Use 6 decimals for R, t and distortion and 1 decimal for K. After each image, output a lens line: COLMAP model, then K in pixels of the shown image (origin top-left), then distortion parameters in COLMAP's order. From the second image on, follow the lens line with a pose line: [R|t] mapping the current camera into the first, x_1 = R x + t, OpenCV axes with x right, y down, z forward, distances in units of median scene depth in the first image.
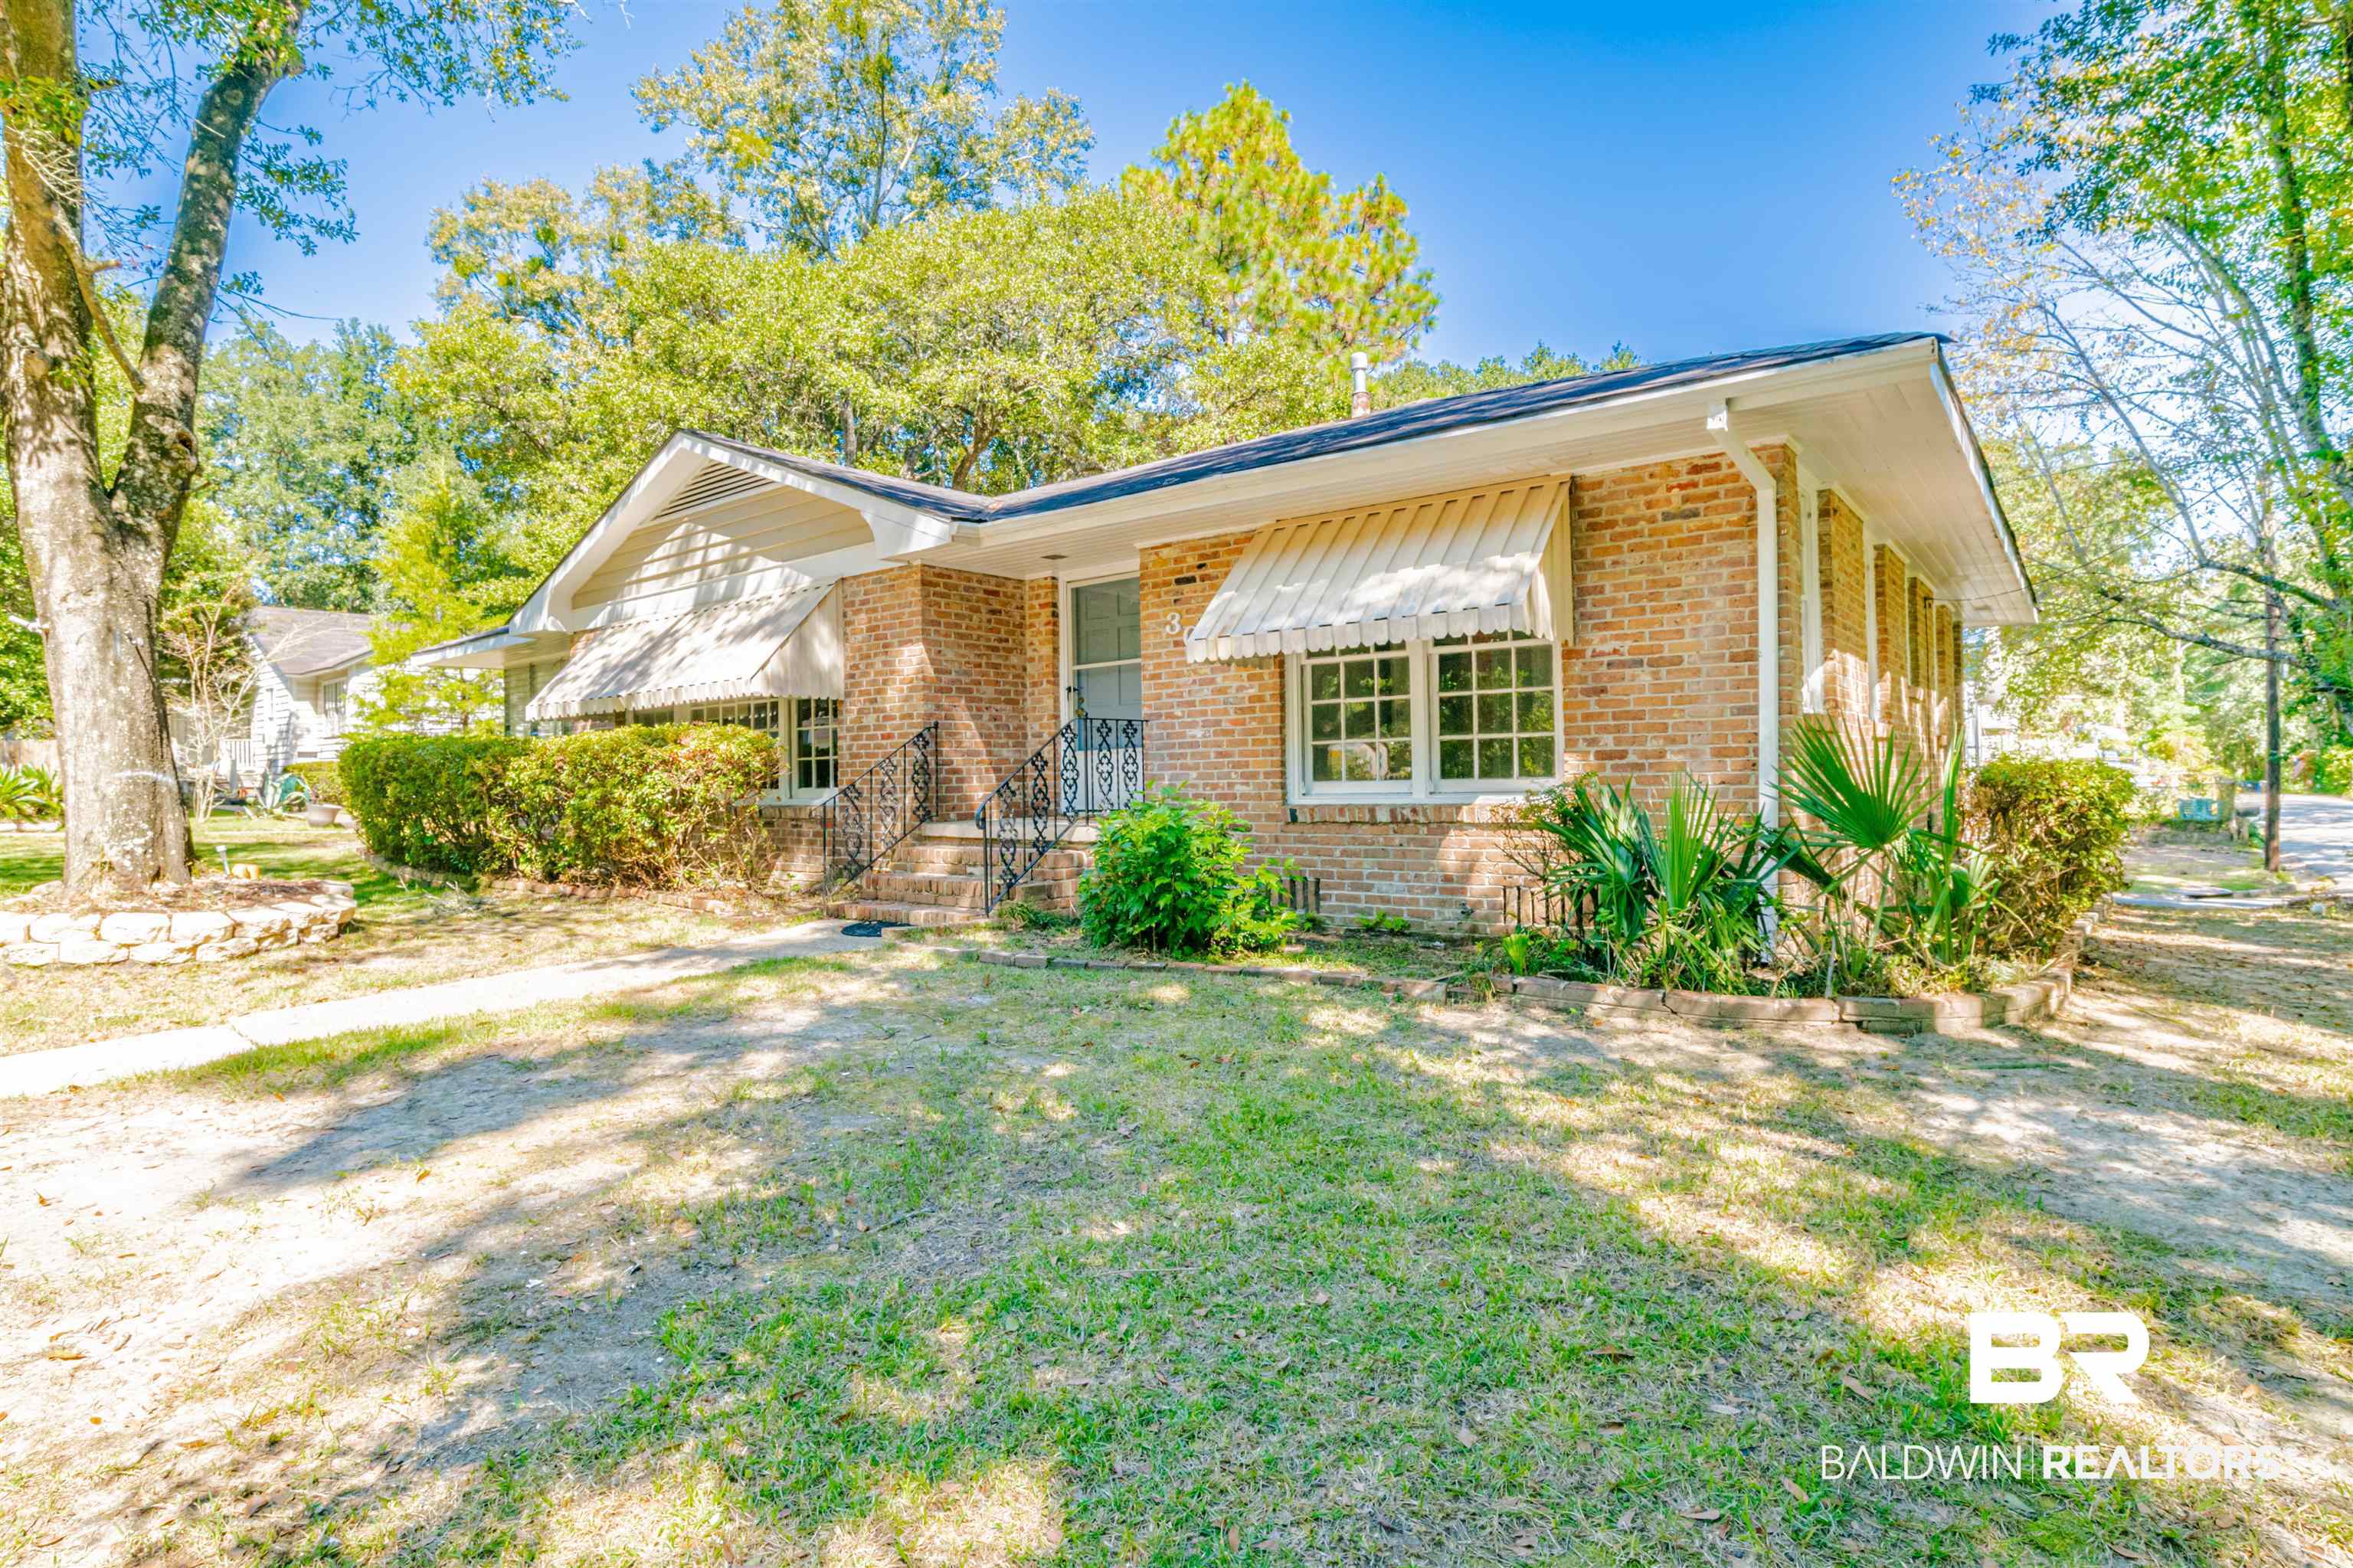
lens RADIAL K [[1193.7, 0, 1169.9], [0, 1193.7, 776.1], [0, 0, 1]] dist [-0.051569, 0.014657]
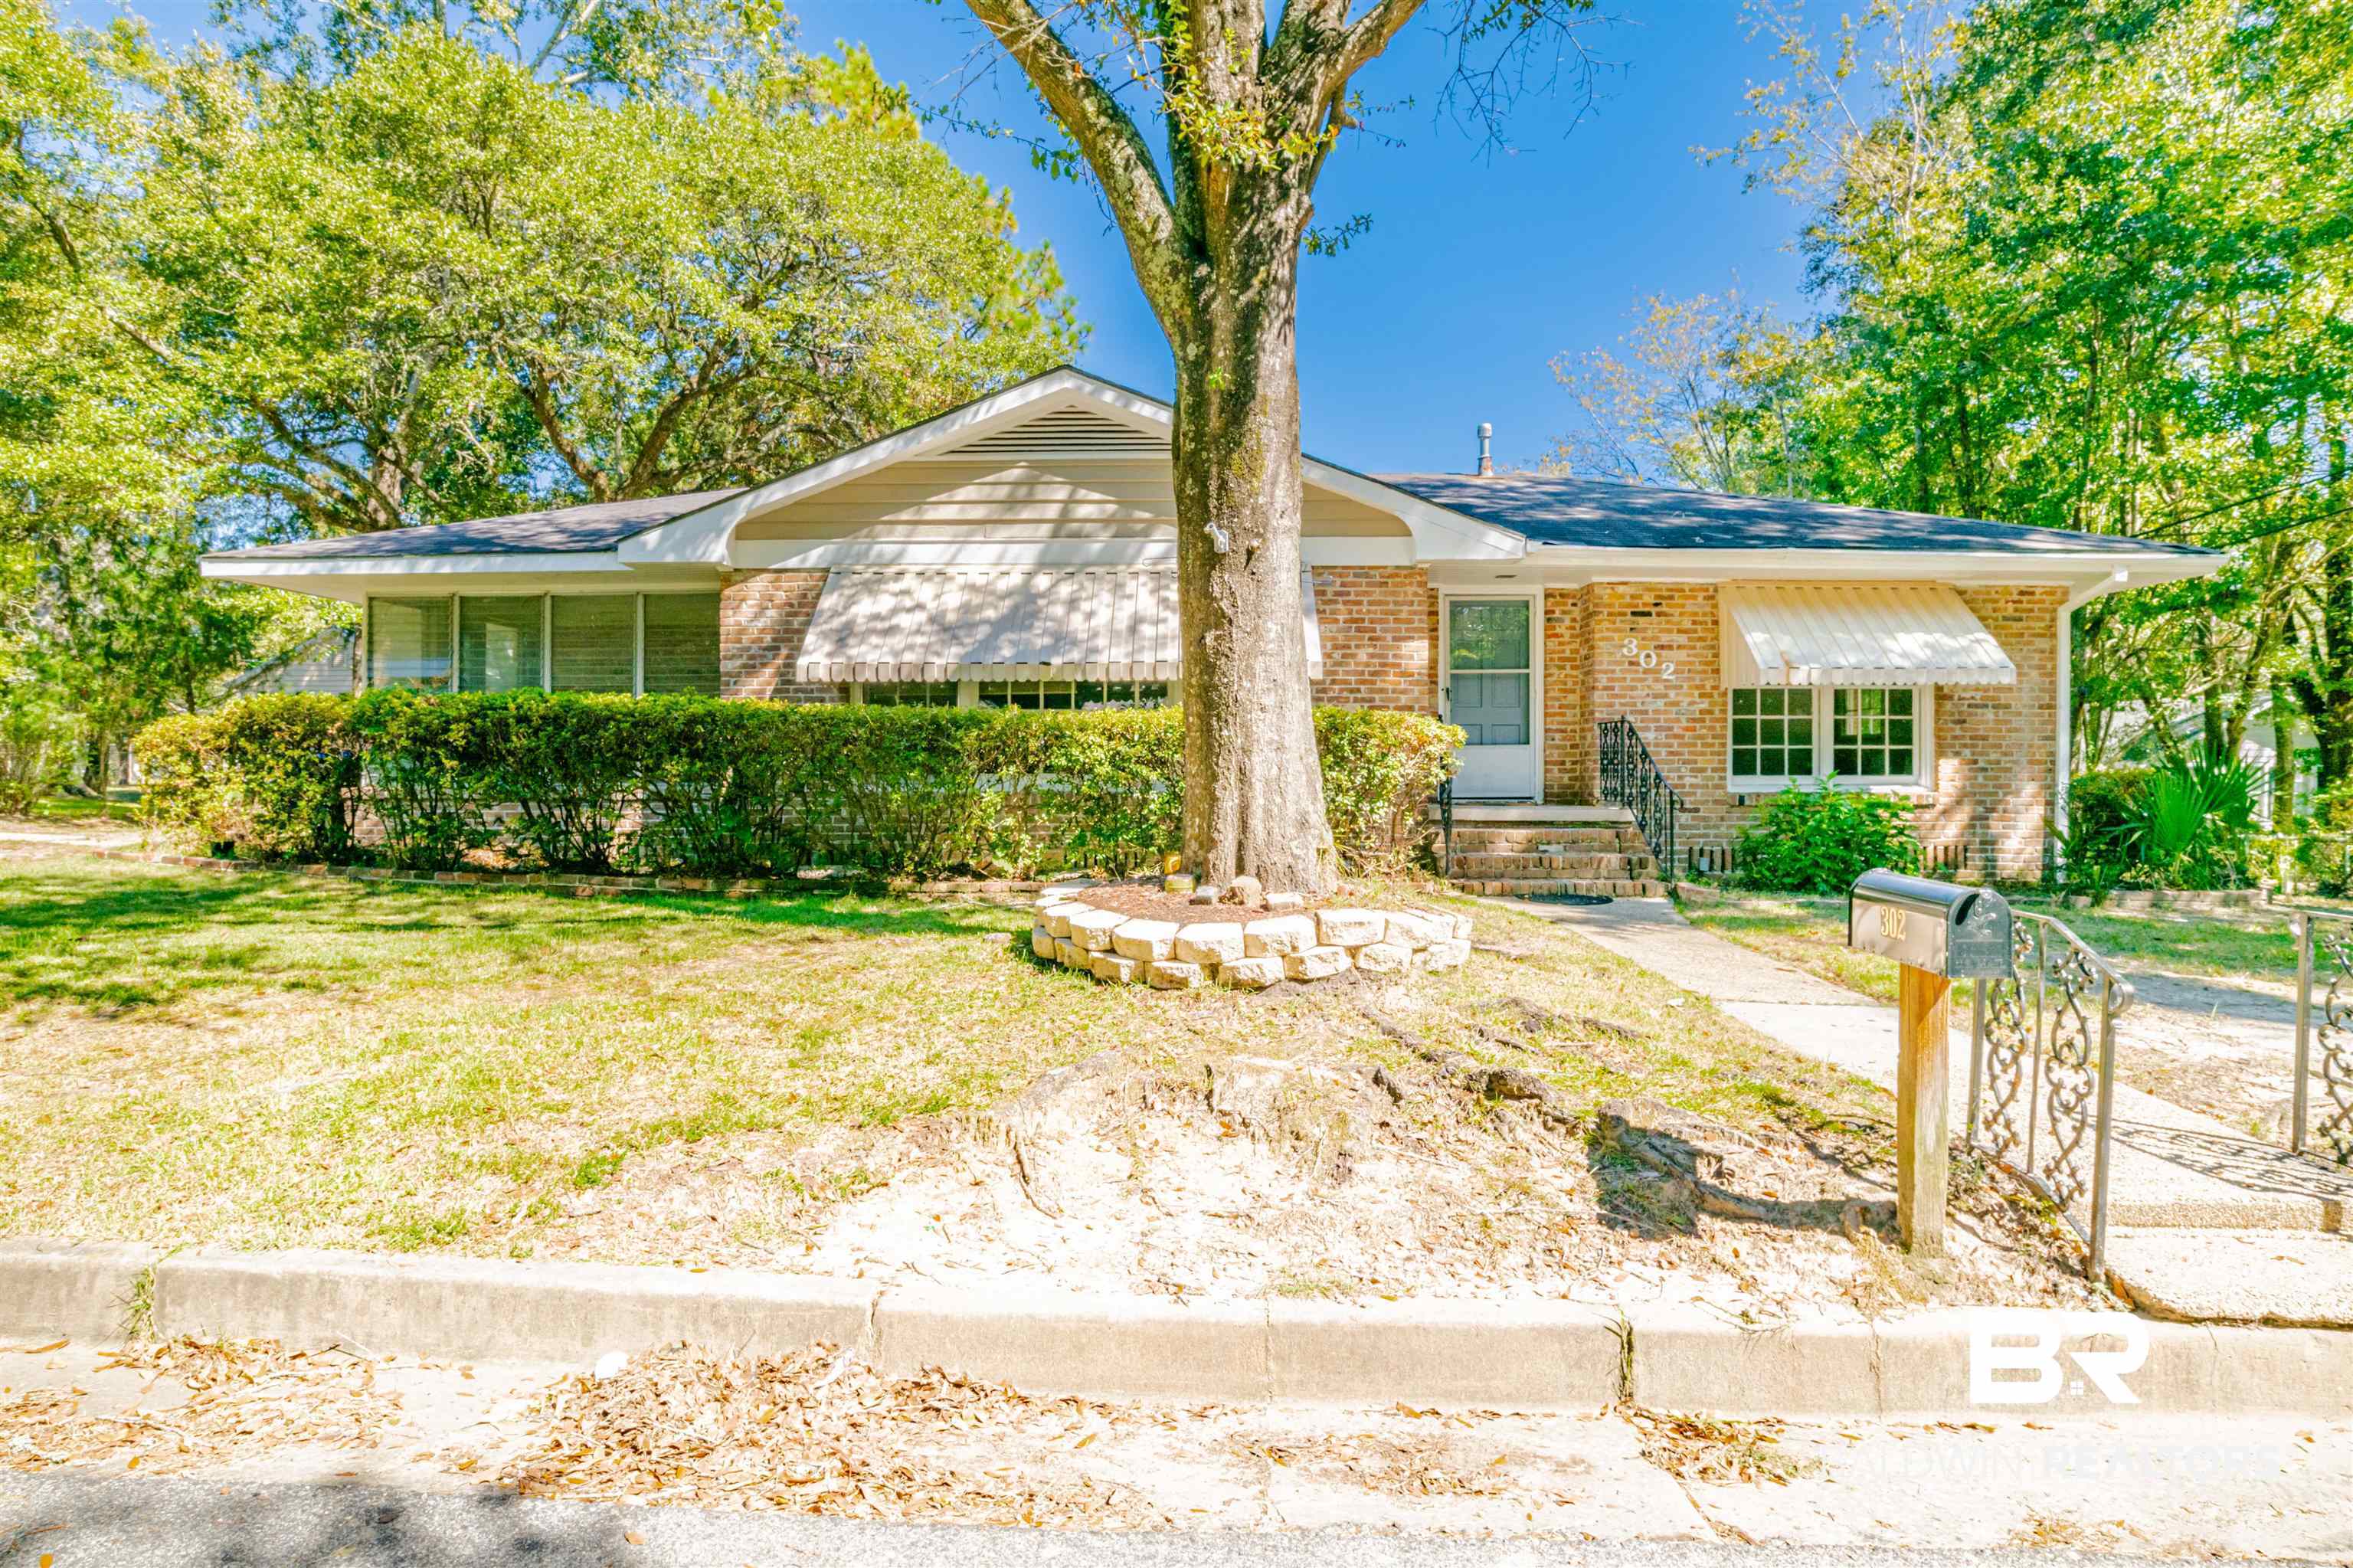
lens RADIAL K [[1193.7, 0, 1173.2], [0, 1193.7, 785.7], [0, 0, 1]] dist [-0.051569, 0.014657]
pose [[0.796705, 0.017044, 0.604127, -1.136565], [-0.017335, 0.999835, -0.005348, 0.032916], [-0.604119, -0.006212, 0.796870, 0.304175]]
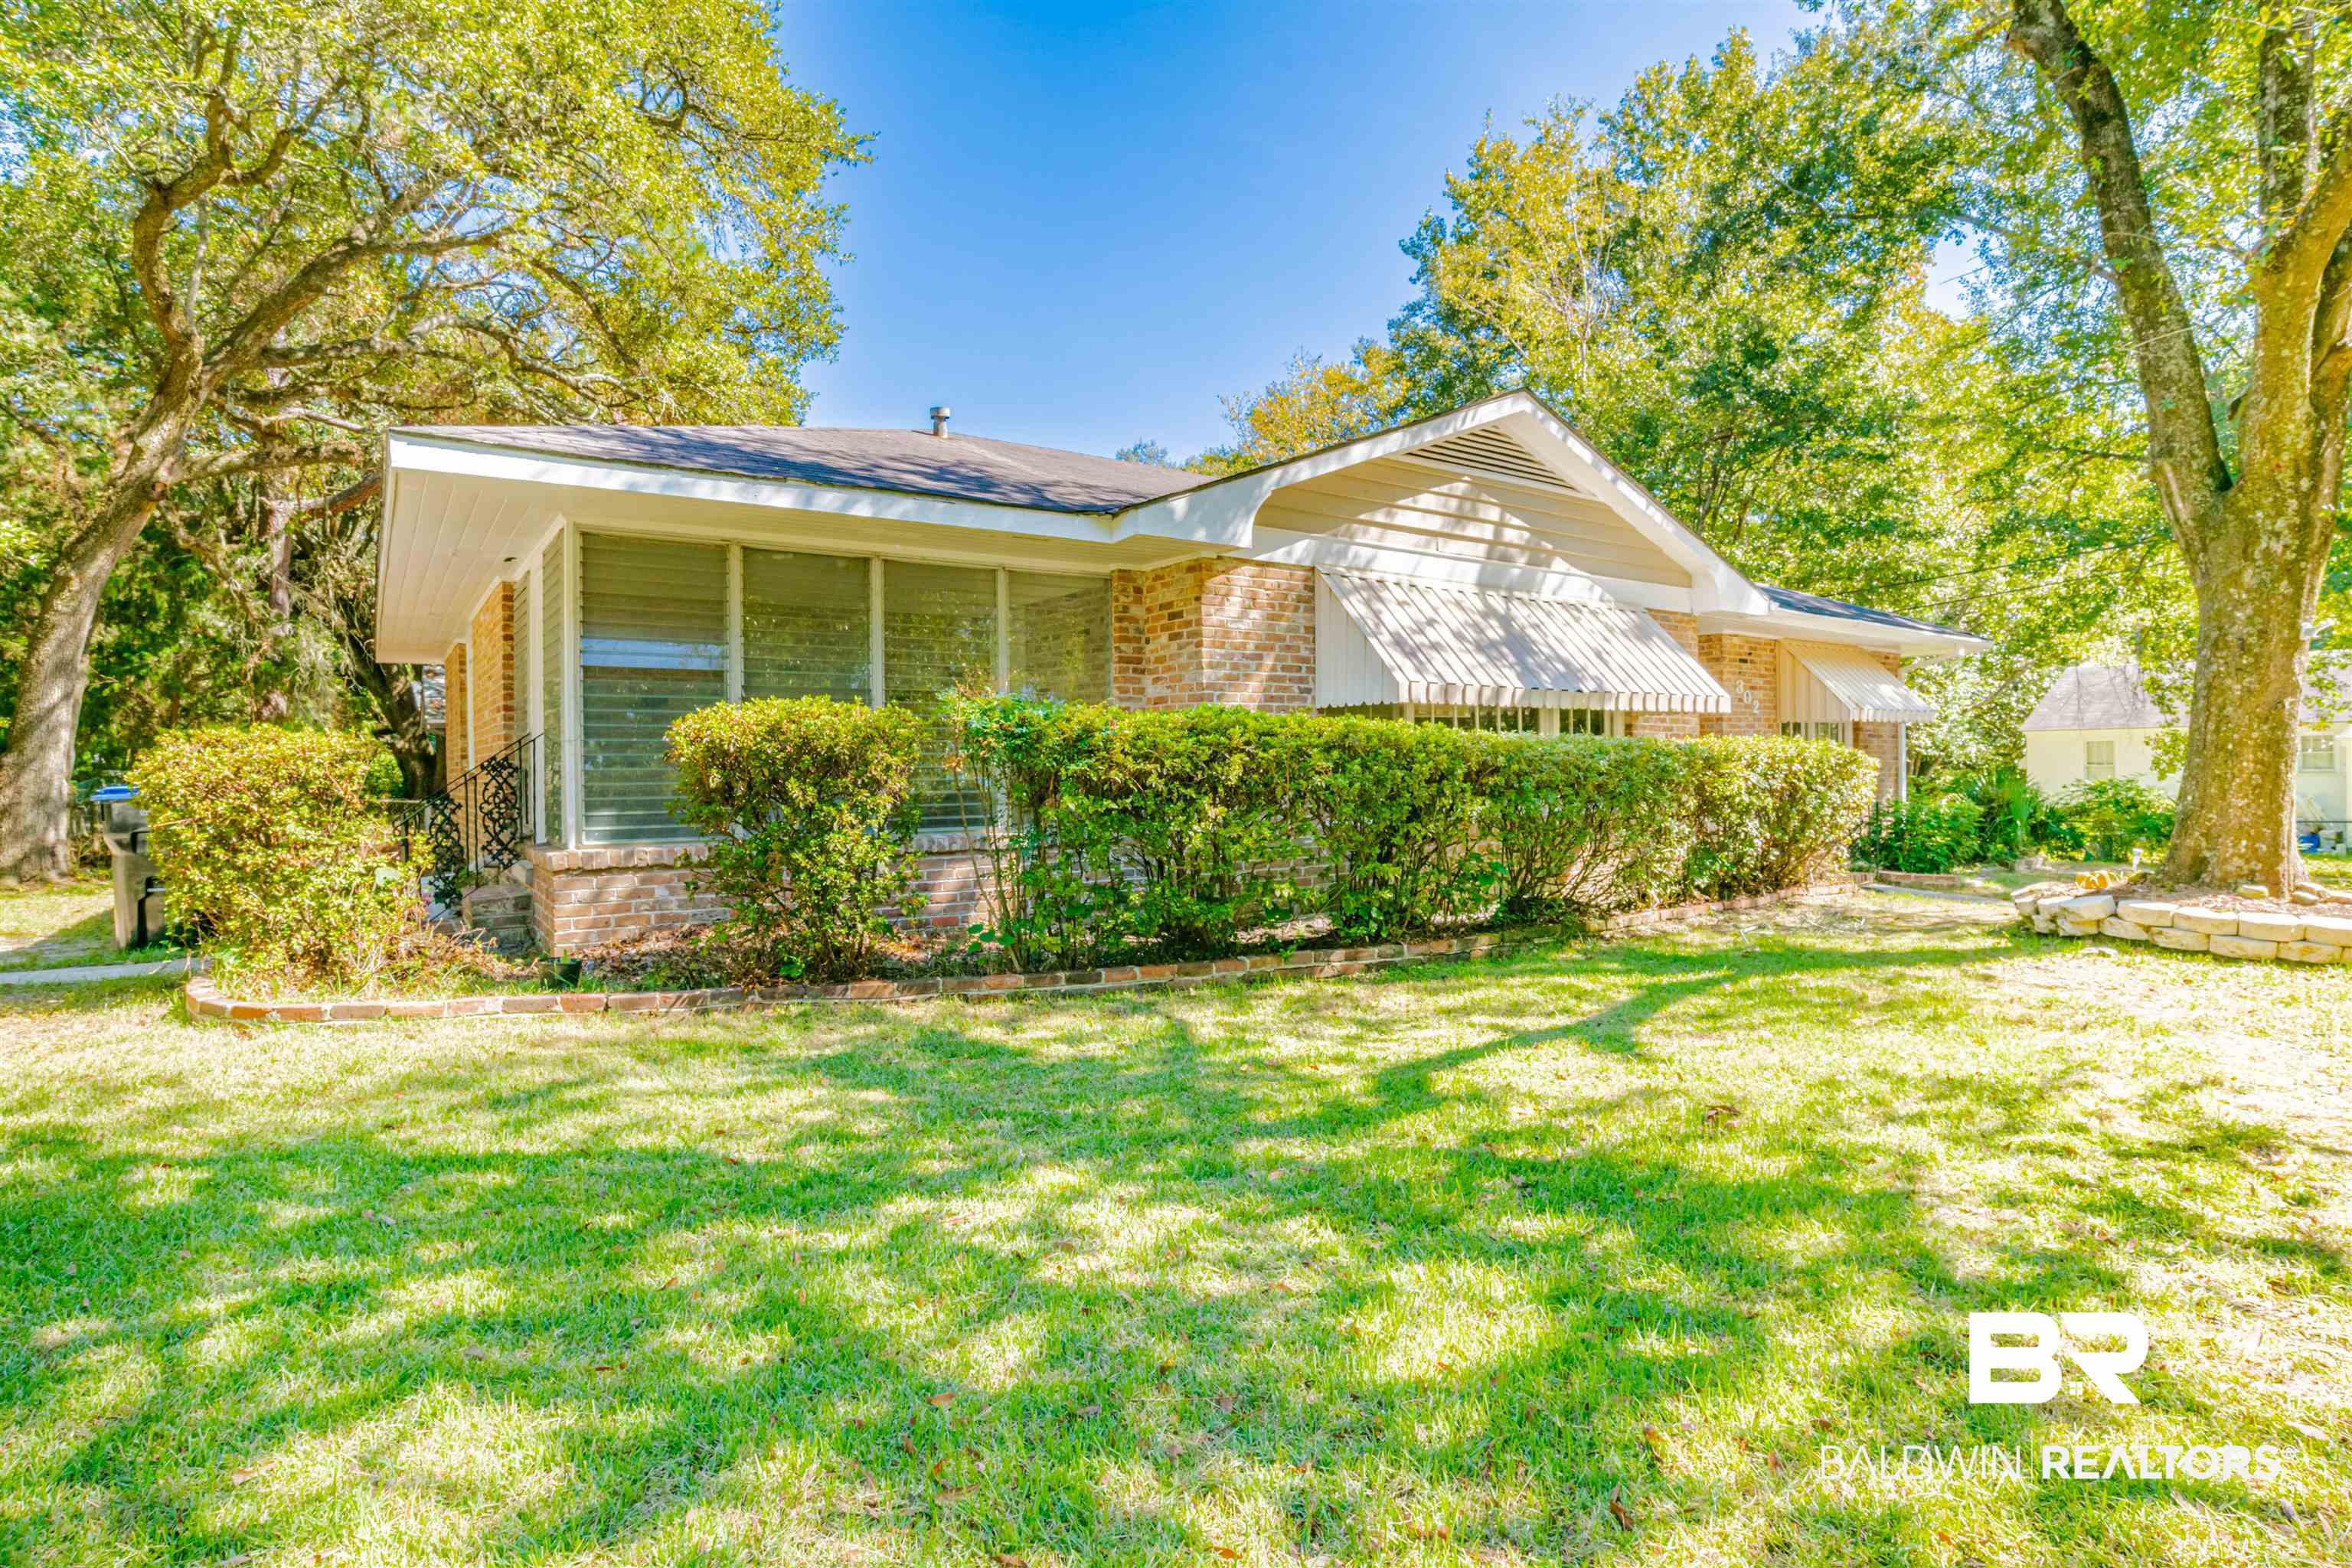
lens RADIAL K [[1193.2, 0, 1180.8], [0, 1193.2, 787.1], [0, 0, 1]] dist [-0.051569, 0.014657]
pose [[0.274269, 0.007500, 0.961624, -1.699467], [0.005134, 0.999944, -0.009263, 0.011132], [-0.961639, 0.007478, 0.274215, 1.290958]]
